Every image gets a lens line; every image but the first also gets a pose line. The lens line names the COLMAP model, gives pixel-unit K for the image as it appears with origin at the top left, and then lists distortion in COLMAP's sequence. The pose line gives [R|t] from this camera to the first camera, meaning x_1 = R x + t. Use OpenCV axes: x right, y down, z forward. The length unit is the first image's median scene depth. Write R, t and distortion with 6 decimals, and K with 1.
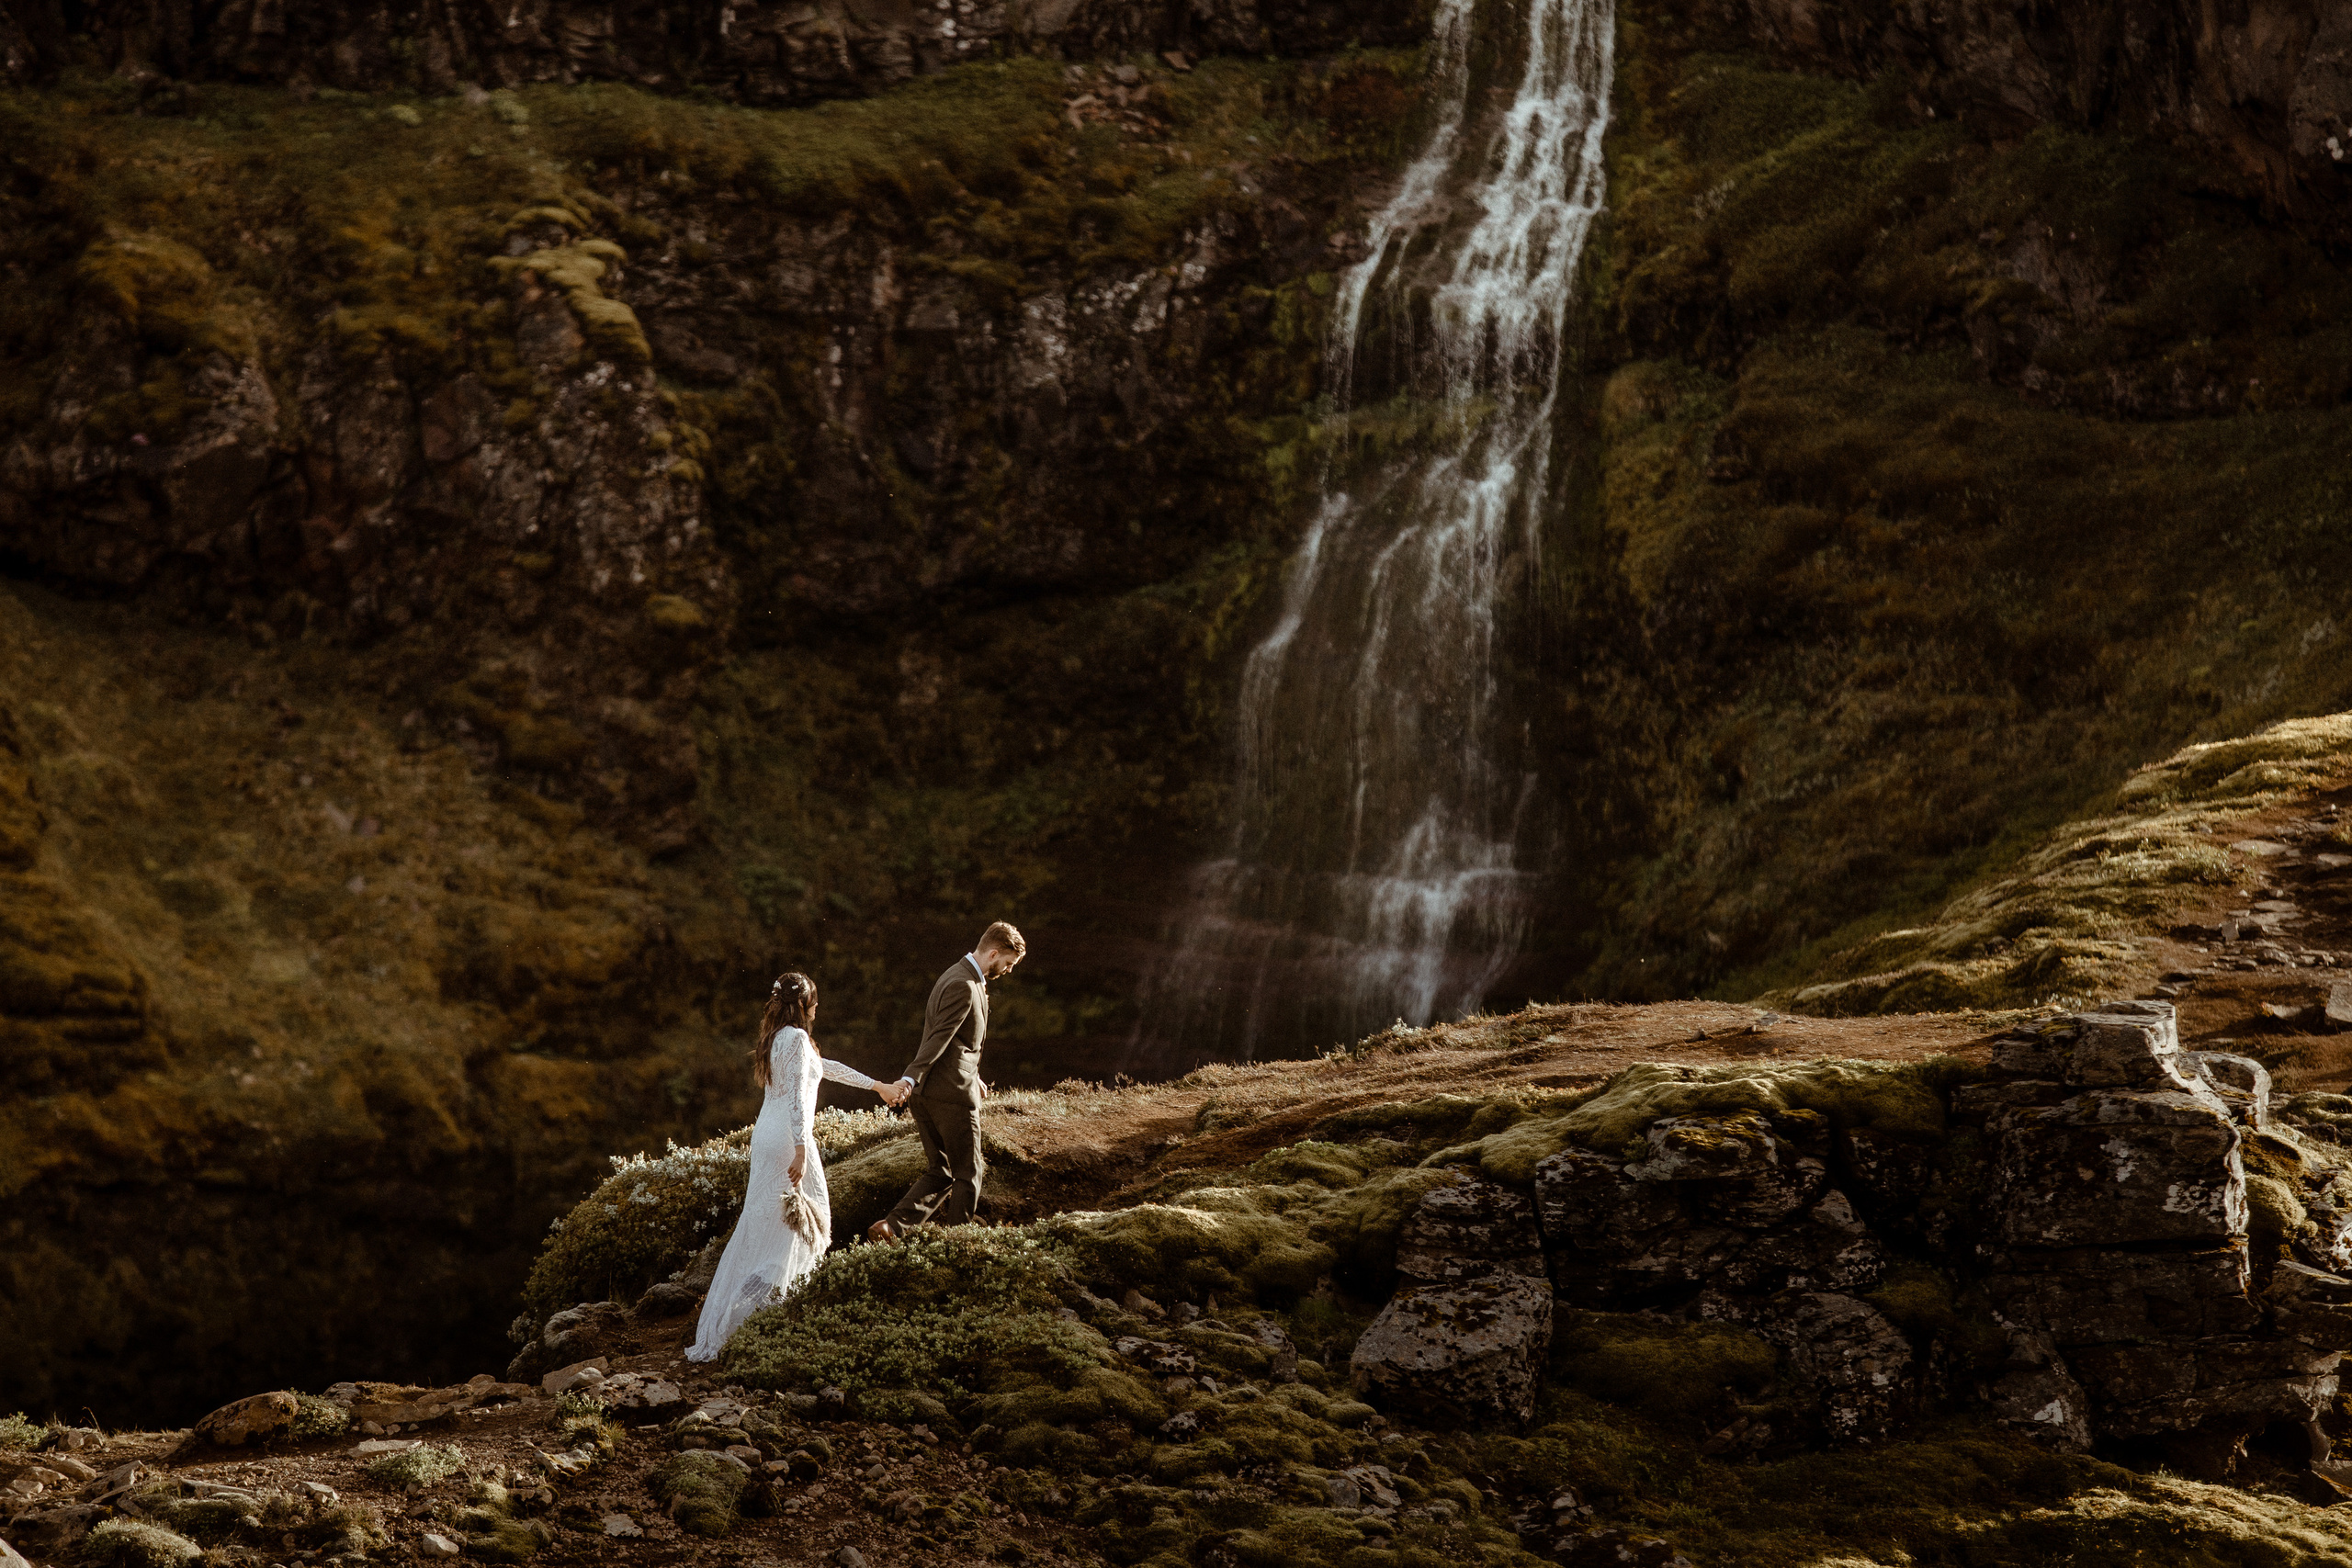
lens RADIAL K [[13249.8, 0, 1119.1], [0, 13249.8, 785.3], [0, 0, 1]] dist [1.577041, 0.548964]
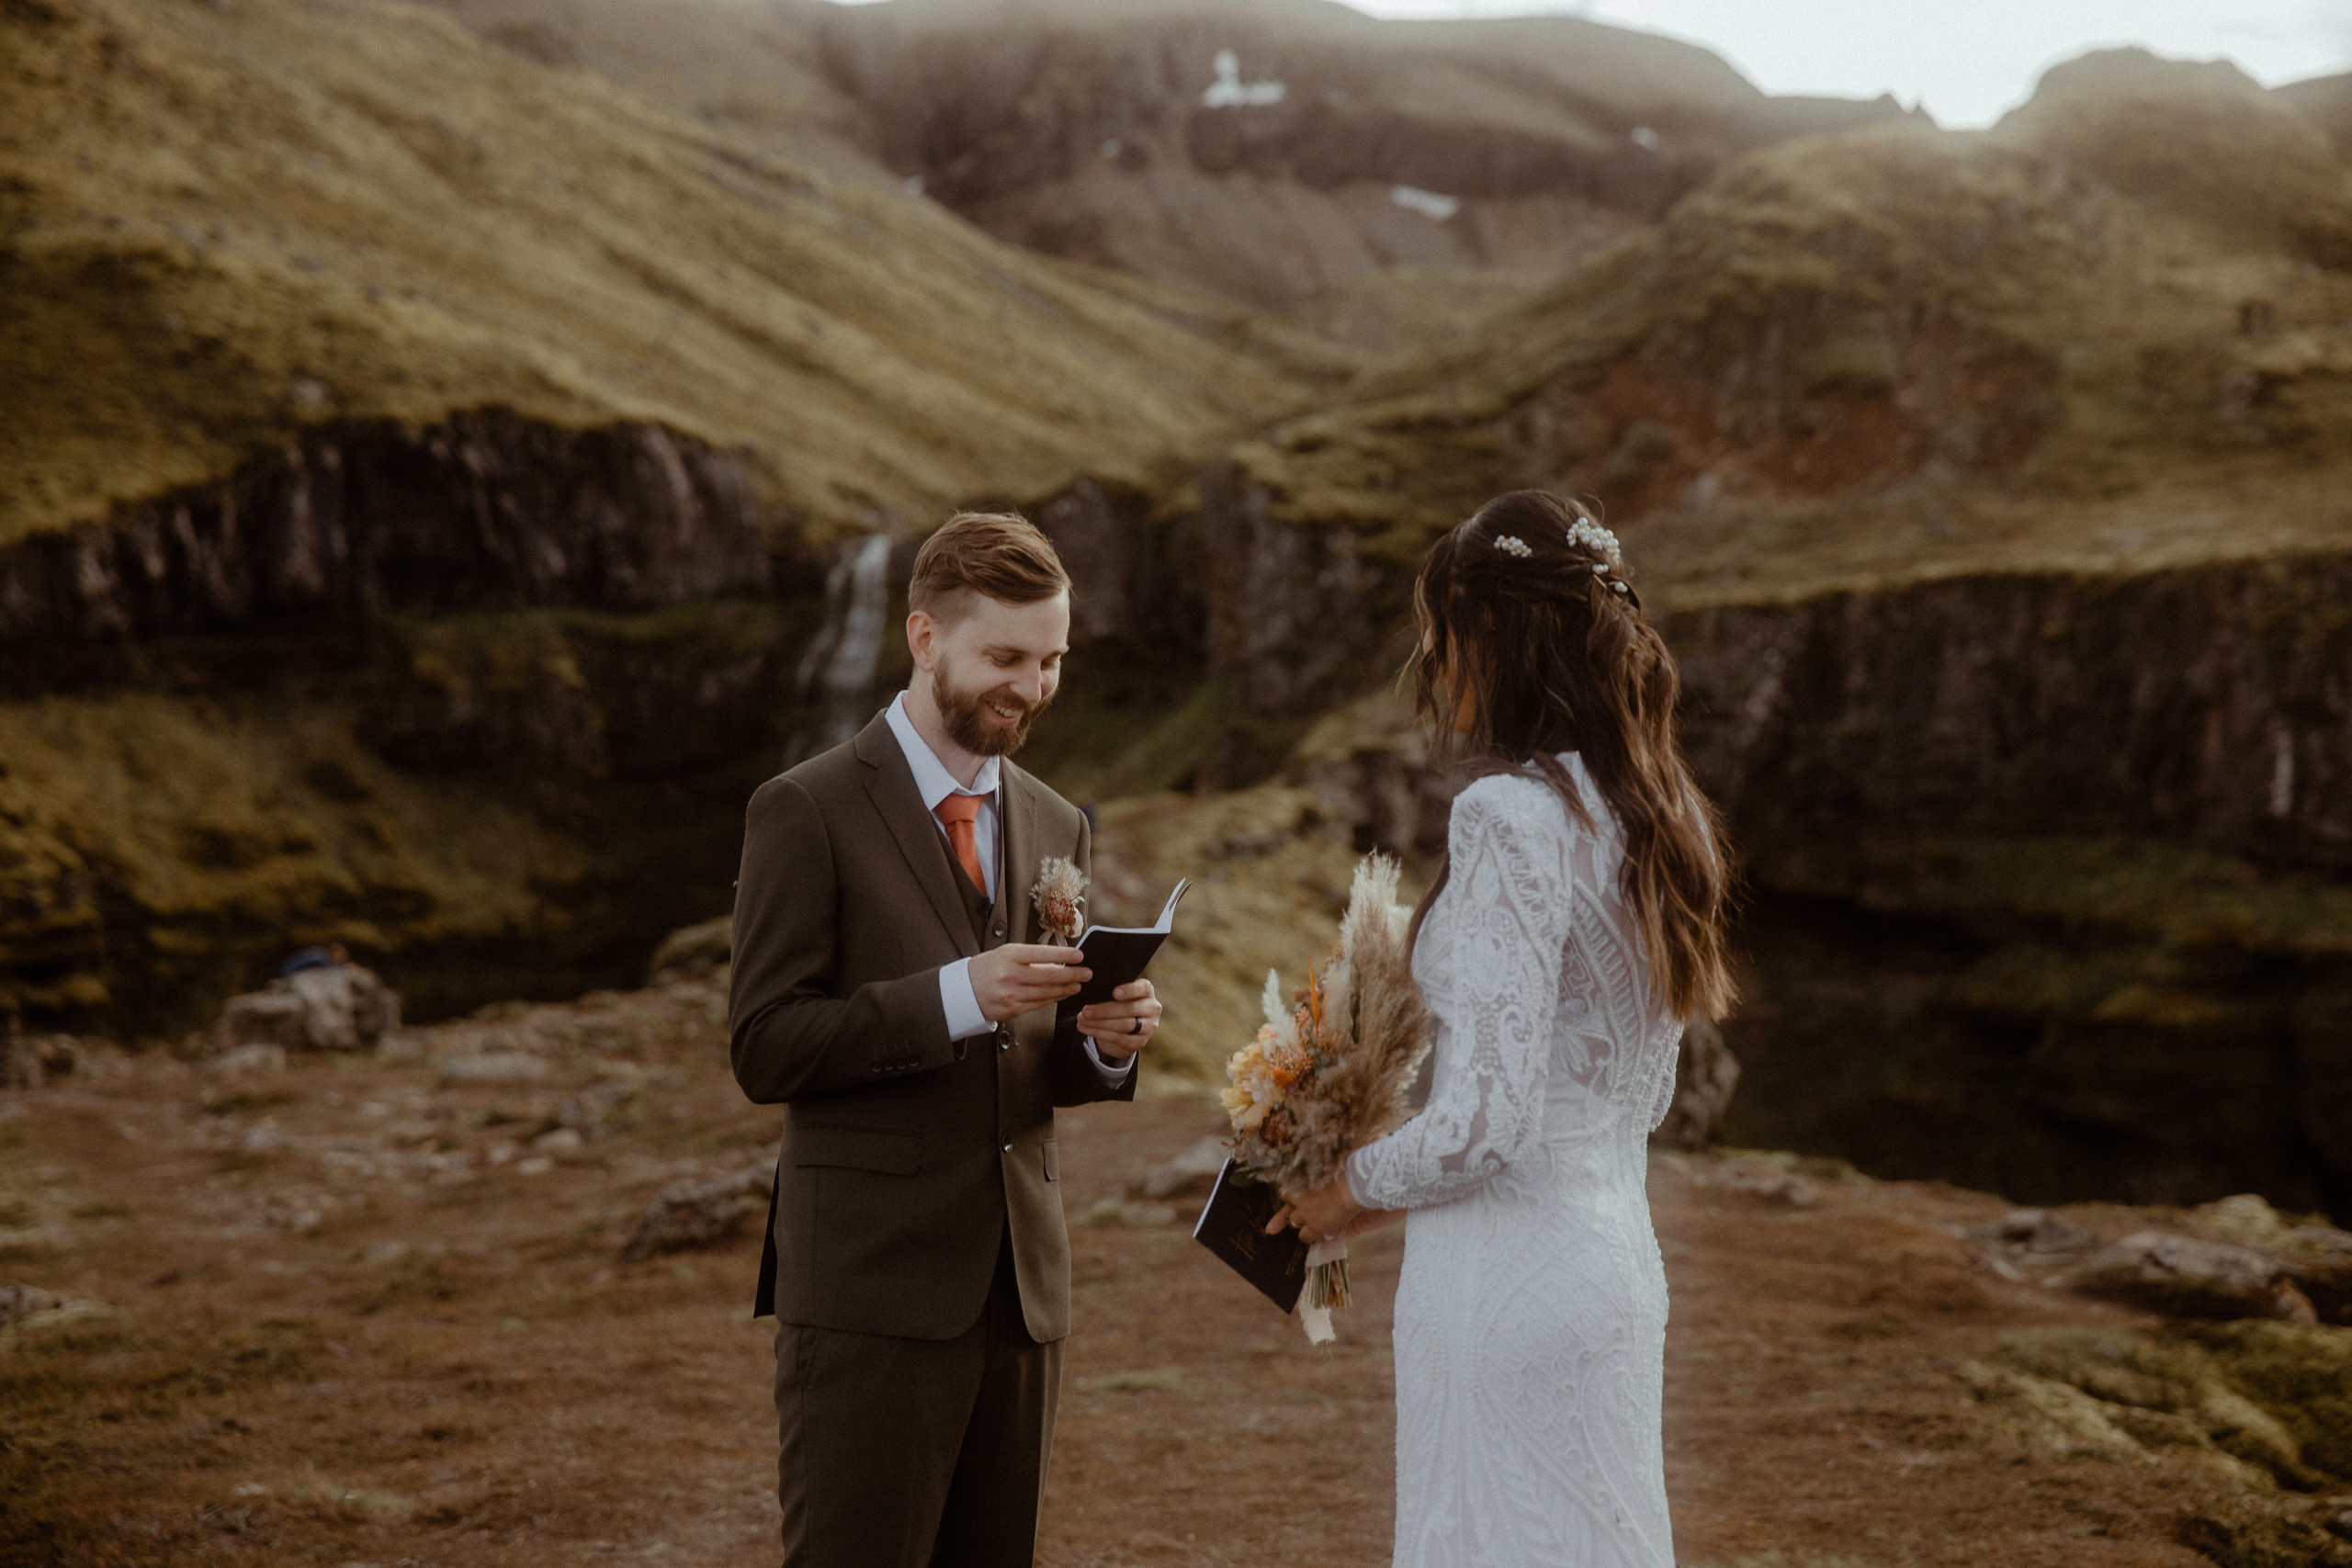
lens RADIAL K [[4360.9, 0, 1173.9], [0, 4360.9, 796.3], [0, 0, 1]] dist [0.236924, -0.035048]
pose [[0.993649, -0.008783, 0.112183, -0.028222], [0.009311, 0.999948, -0.004181, -0.002564], [-0.112141, 0.005199, 0.993679, -0.167830]]
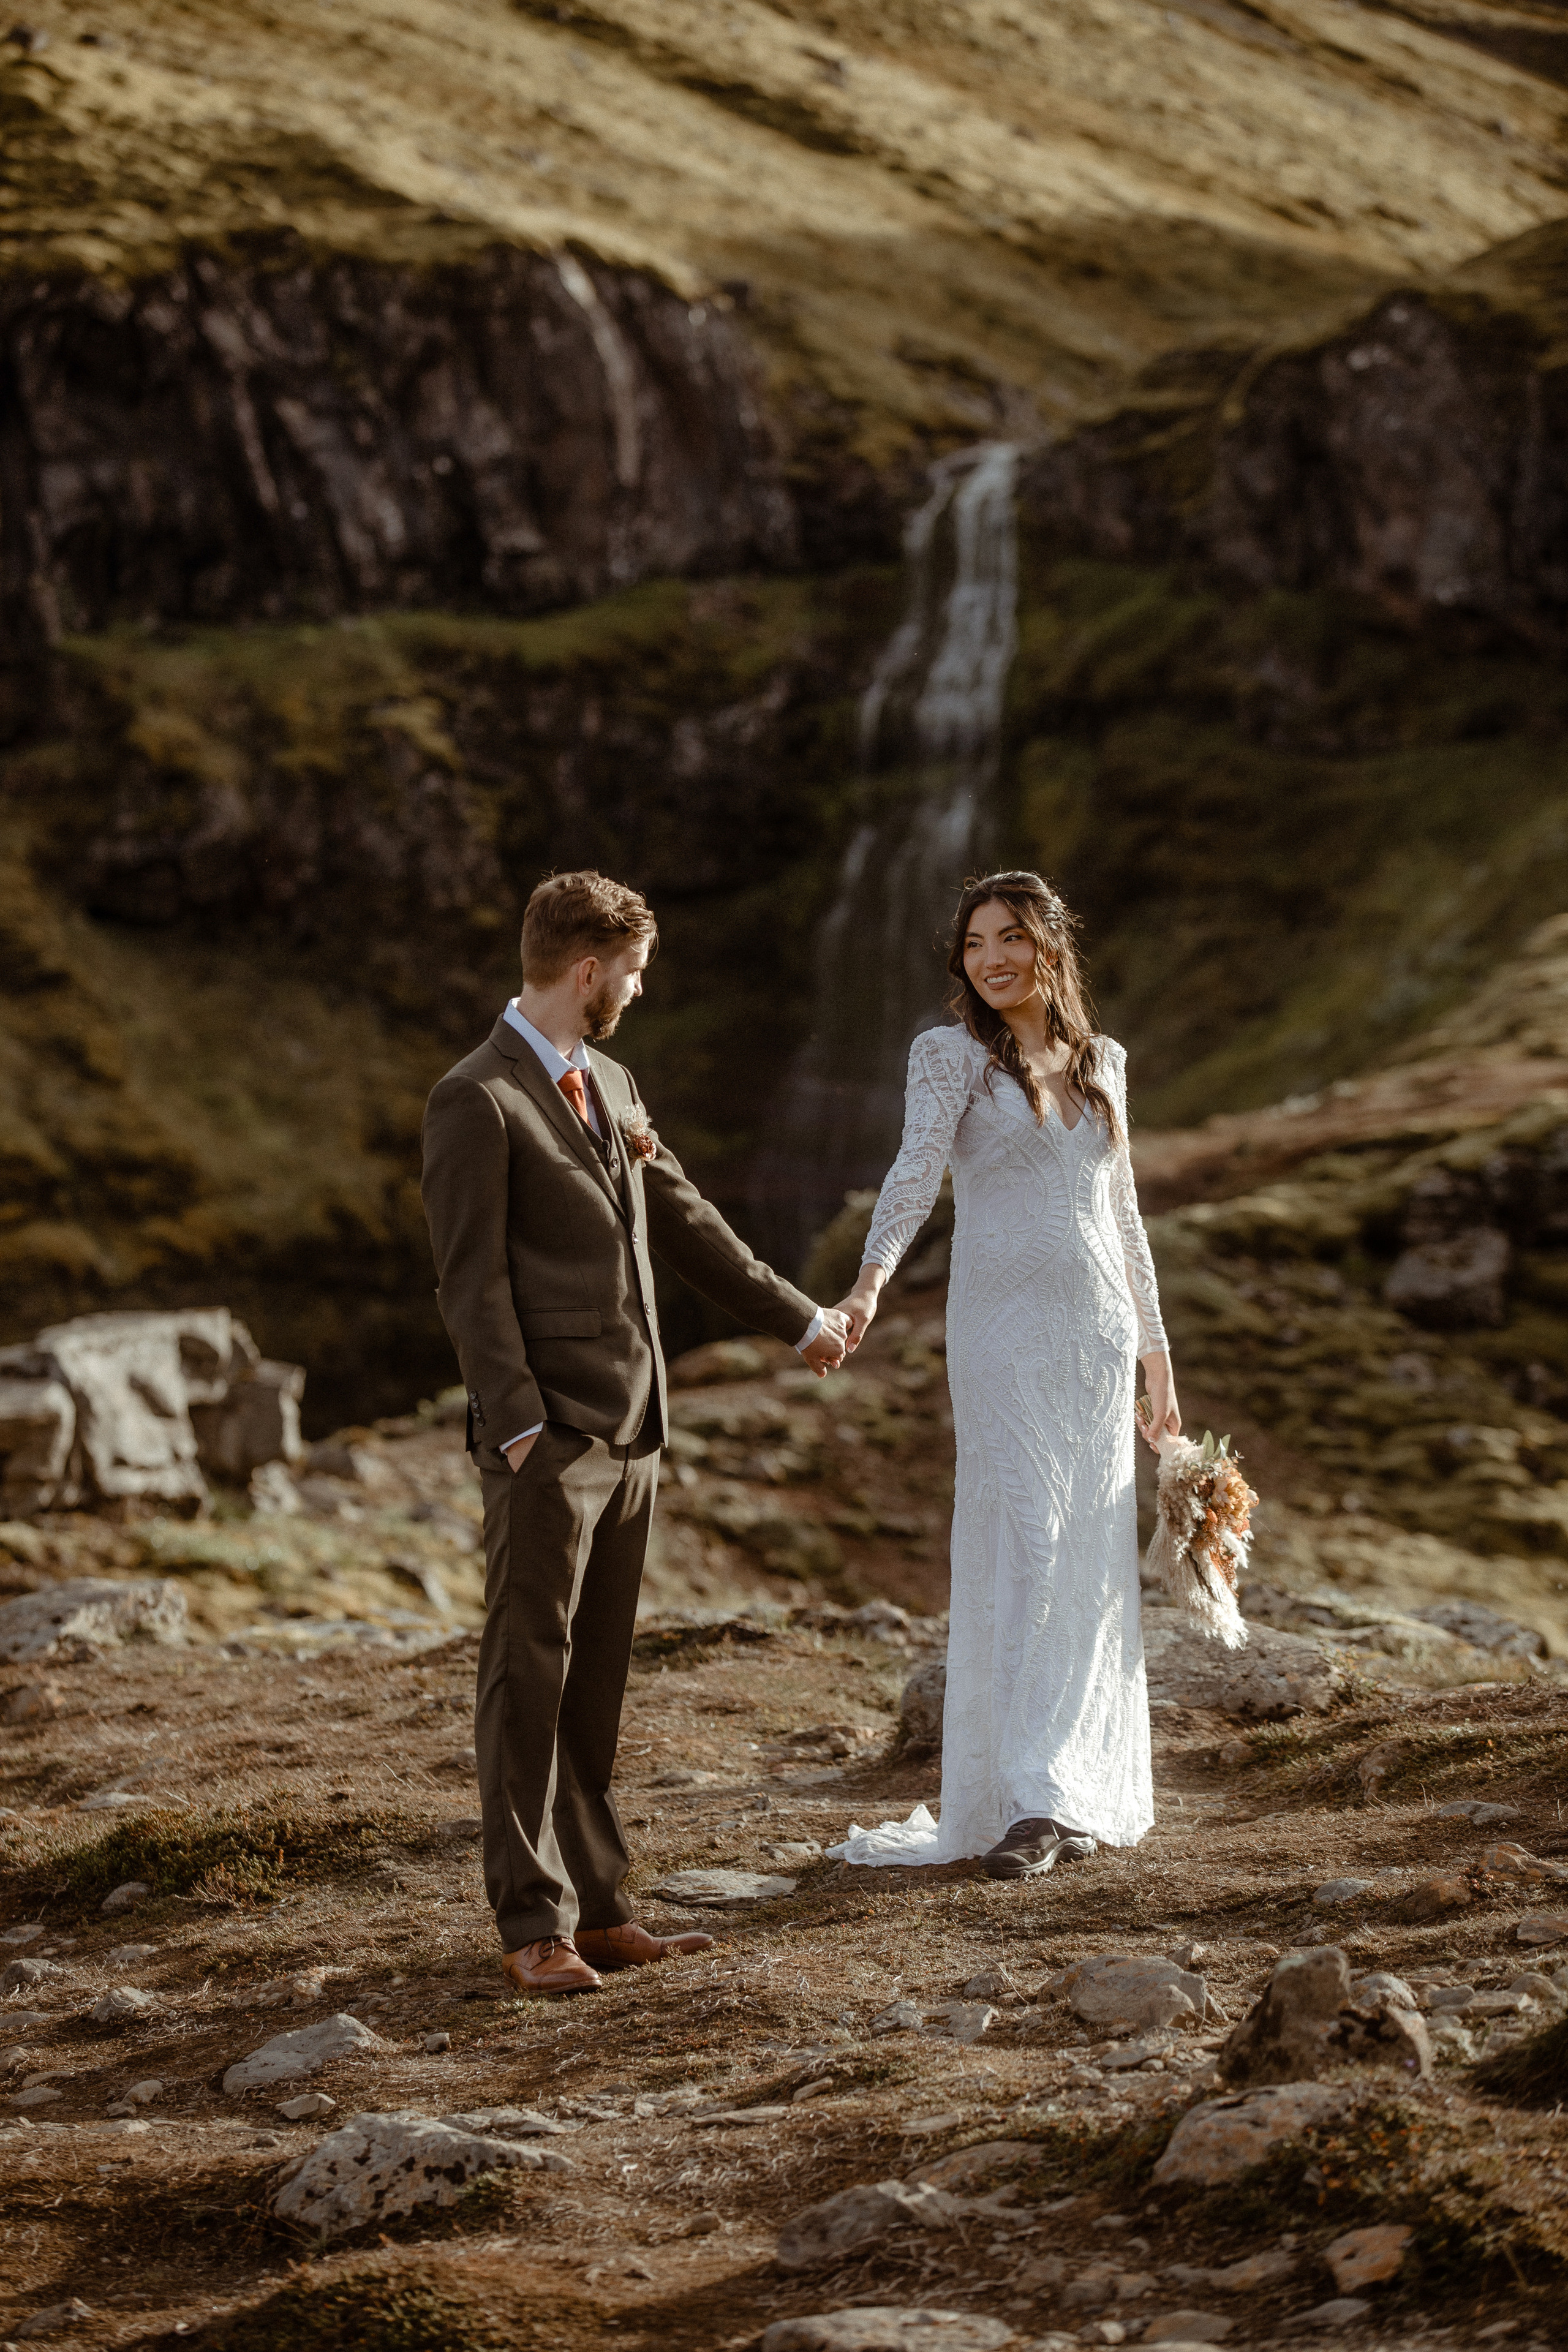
lens RADIAL K [[7531.3, 0, 728.6], [0, 7531.3, 1175.2], [0, 0, 1]] dist [0.081783, 0.798086]
pose [[0.998104, -0.056649, 0.024048, -0.058613], [0.056182, 0.998226, 0.019690, 0.005375], [-0.025121, -0.018302, 0.999517, 0.079152]]
